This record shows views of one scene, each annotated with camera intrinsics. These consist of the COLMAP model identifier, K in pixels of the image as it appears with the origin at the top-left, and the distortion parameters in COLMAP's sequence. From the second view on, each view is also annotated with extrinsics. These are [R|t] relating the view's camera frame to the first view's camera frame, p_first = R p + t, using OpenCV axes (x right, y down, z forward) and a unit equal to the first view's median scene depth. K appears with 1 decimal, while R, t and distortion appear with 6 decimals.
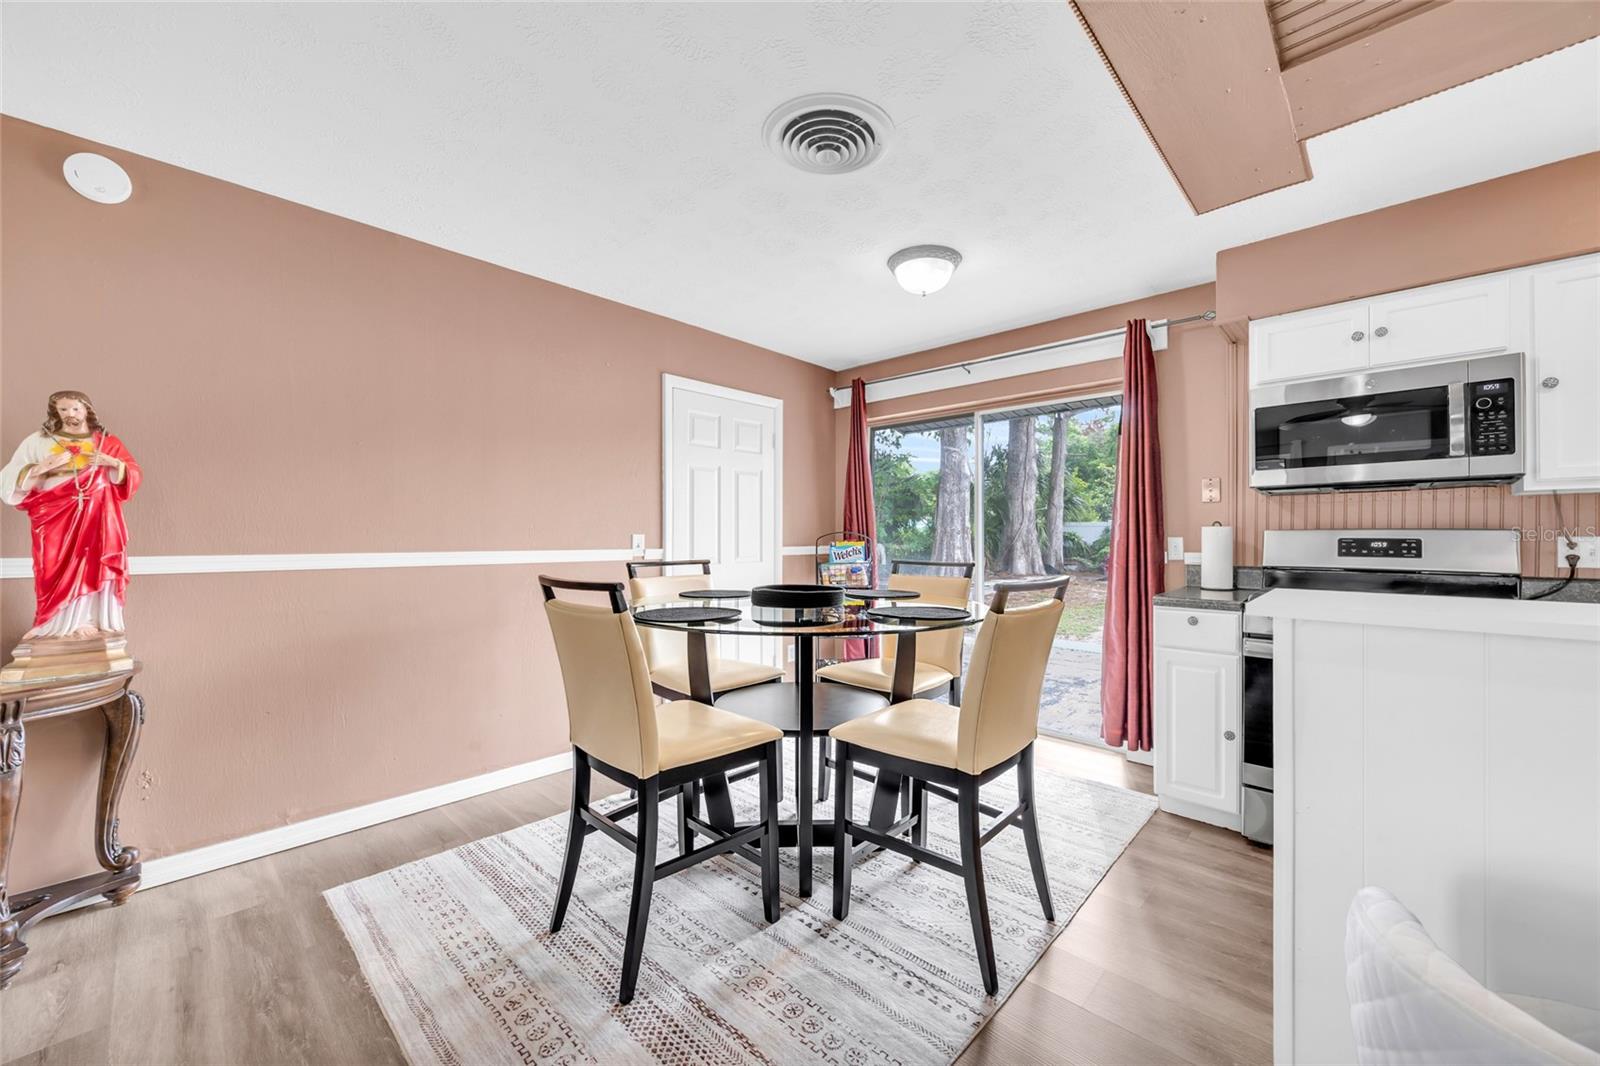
lens RADIAL K [[616.6, 0, 804.6], [0, 616.6, 535.1], [0, 0, 1]] dist [-0.000986, -0.000145]
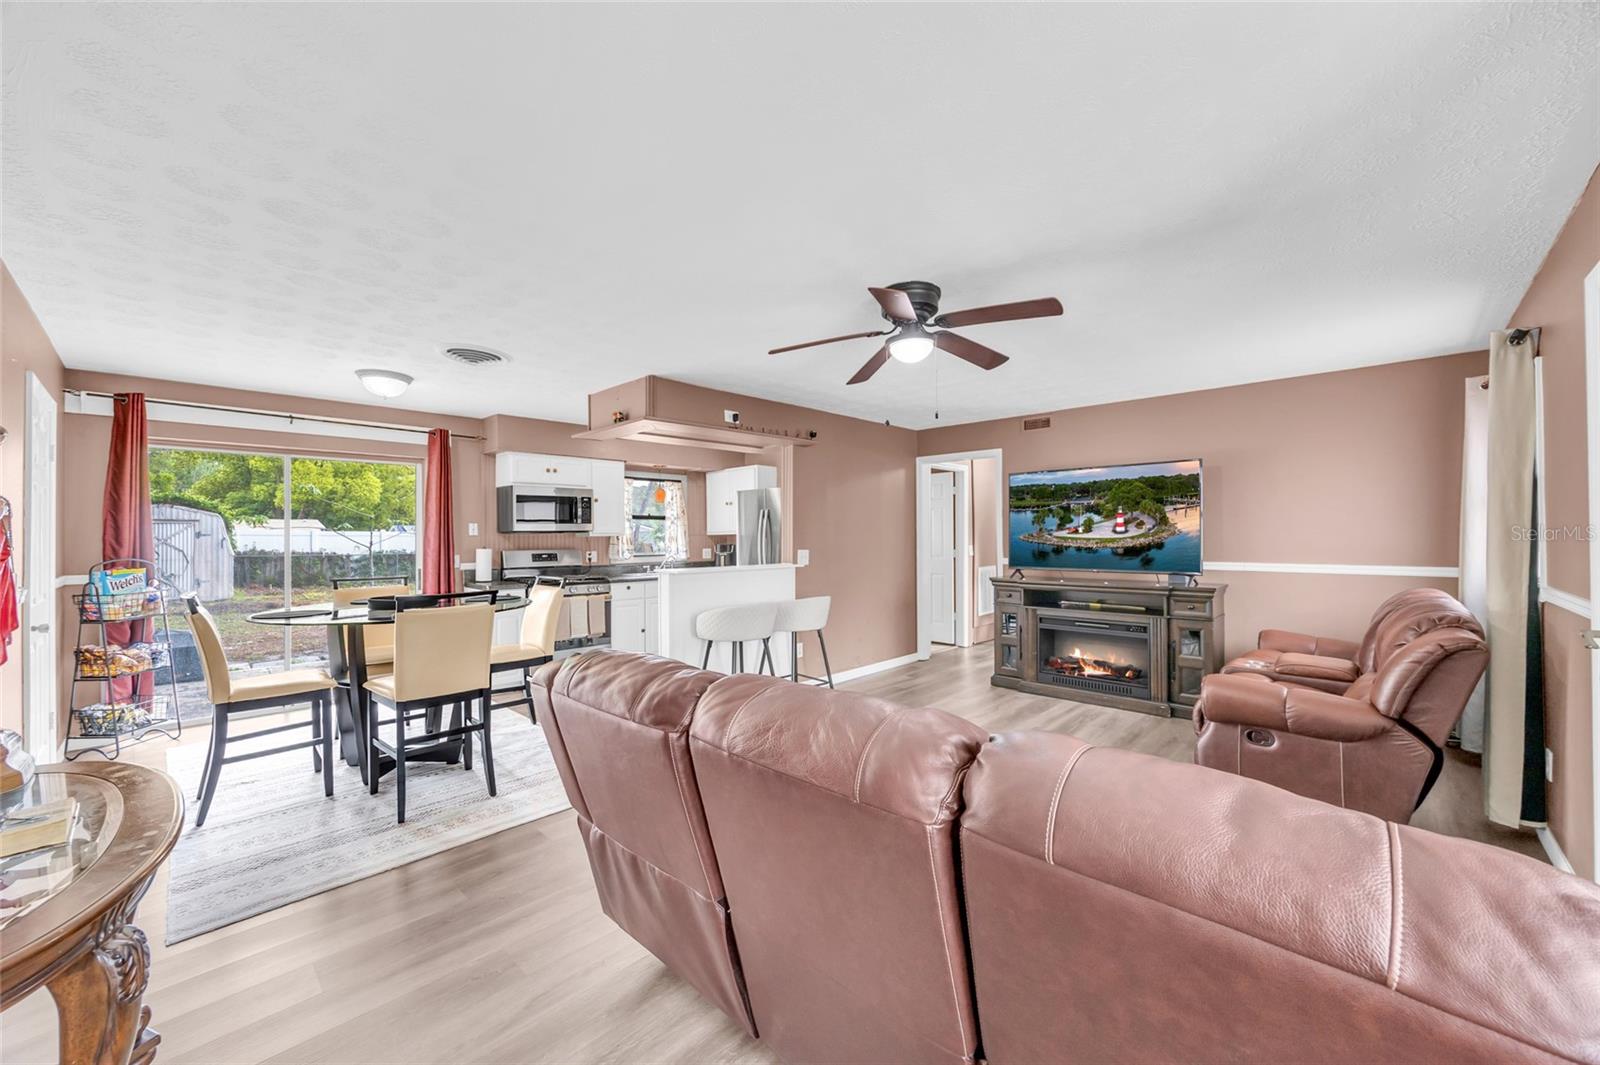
lens RADIAL K [[616.6, 0, 804.6], [0, 616.6, 534.6], [0, 0, 1]] dist [-0.000986, -0.000145]
pose [[0.013671, 0.000733, 0.999906, -1.421824], [0.004254, 0.999991, -0.000791, -0.061438], [-0.999898, 0.004265, 0.013667, -0.033178]]
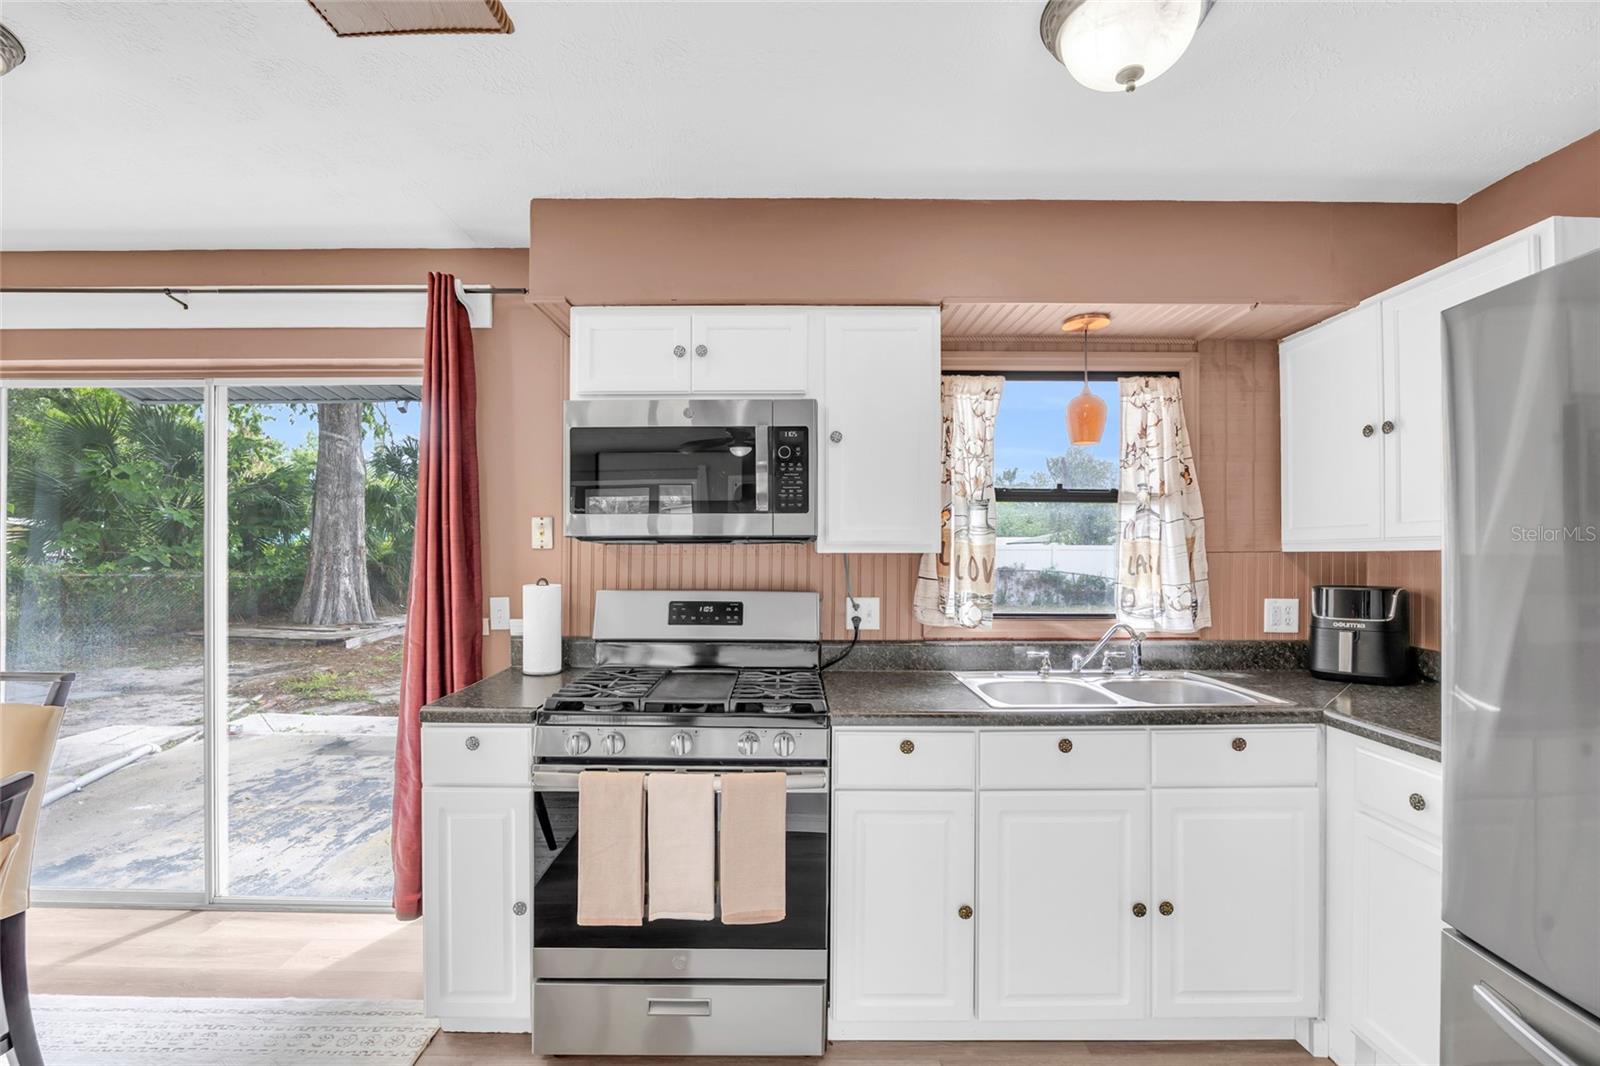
lens RADIAL K [[711.5, 0, 790.4], [0, 711.5, 548.6], [0, 0, 1]] dist [-0.014489, -0.000177]
pose [[0.730893, 0.002118, 0.682489, 0.360058], [-0.003394, 0.999994, 0.000531, -0.066744], [-0.682484, -0.002705, 0.730896, 0.222662]]
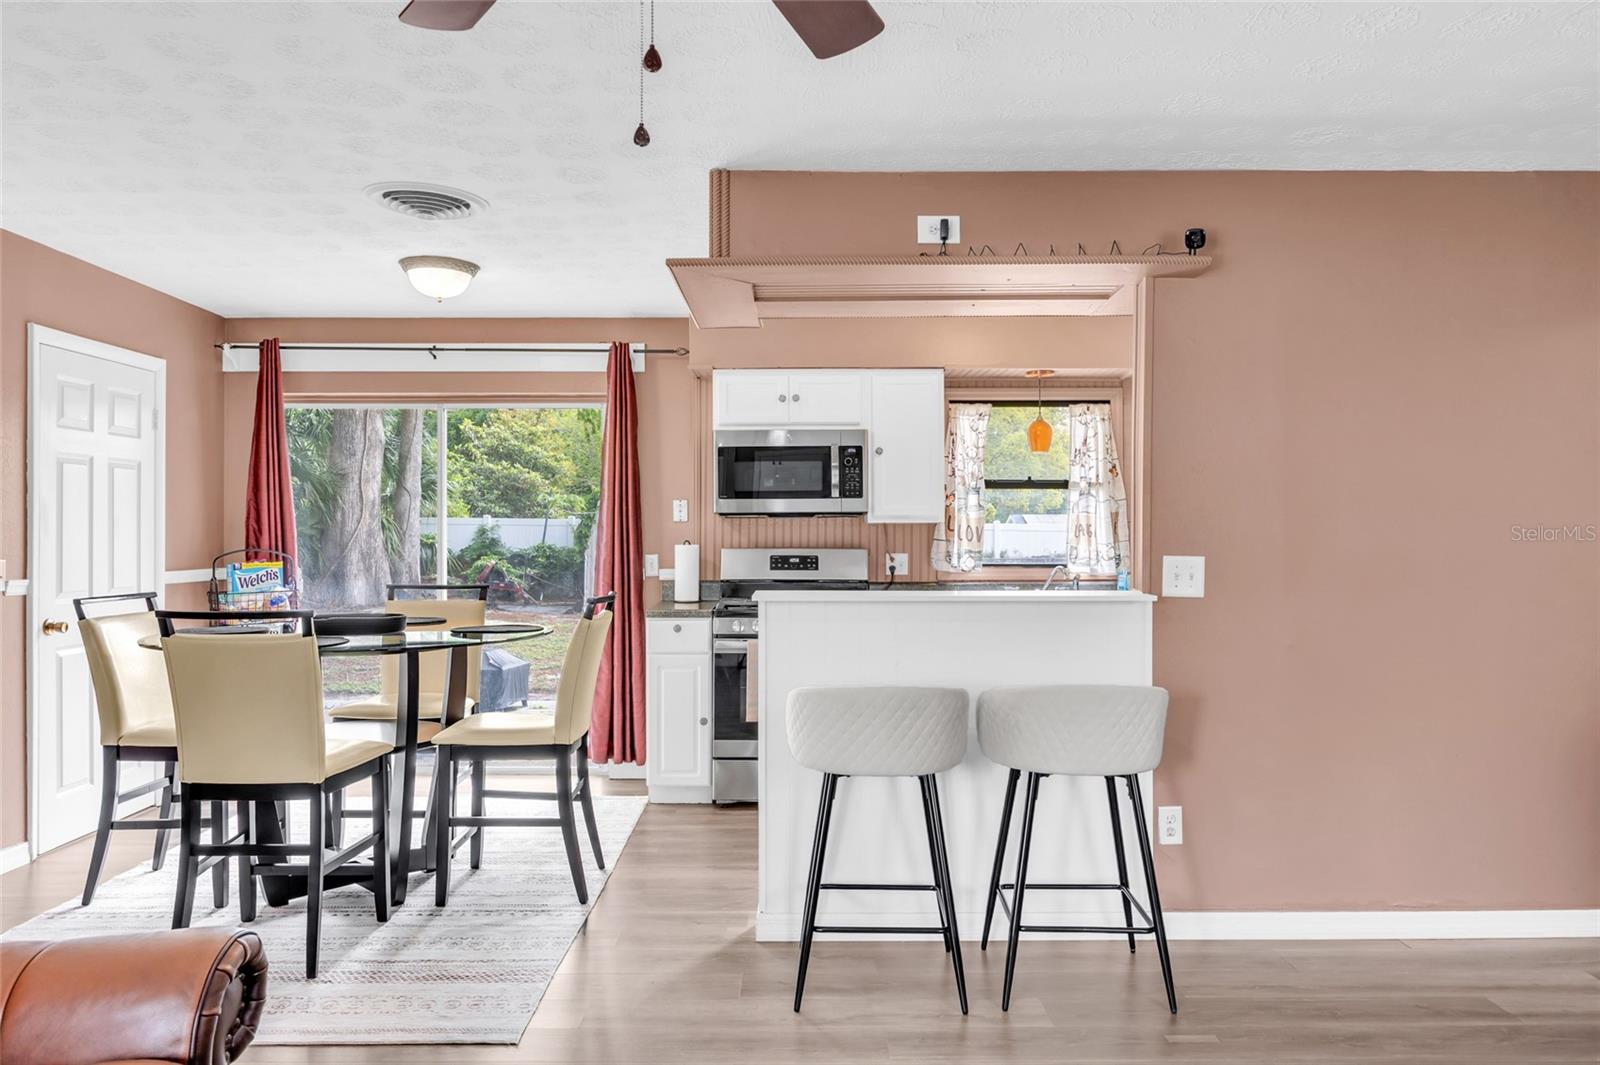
lens RADIAL K [[1135.3, 0, 805.9], [0, 1135.3, 533.8], [0, 0, 1]] dist [0.000647, -0.001022]
pose [[0.724202, -0.000454, 0.689588, -0.659814], [0.000449, 1.000000, 0.000187, -0.039298], [-0.689588, 0.000174, 0.724202, -0.706189]]
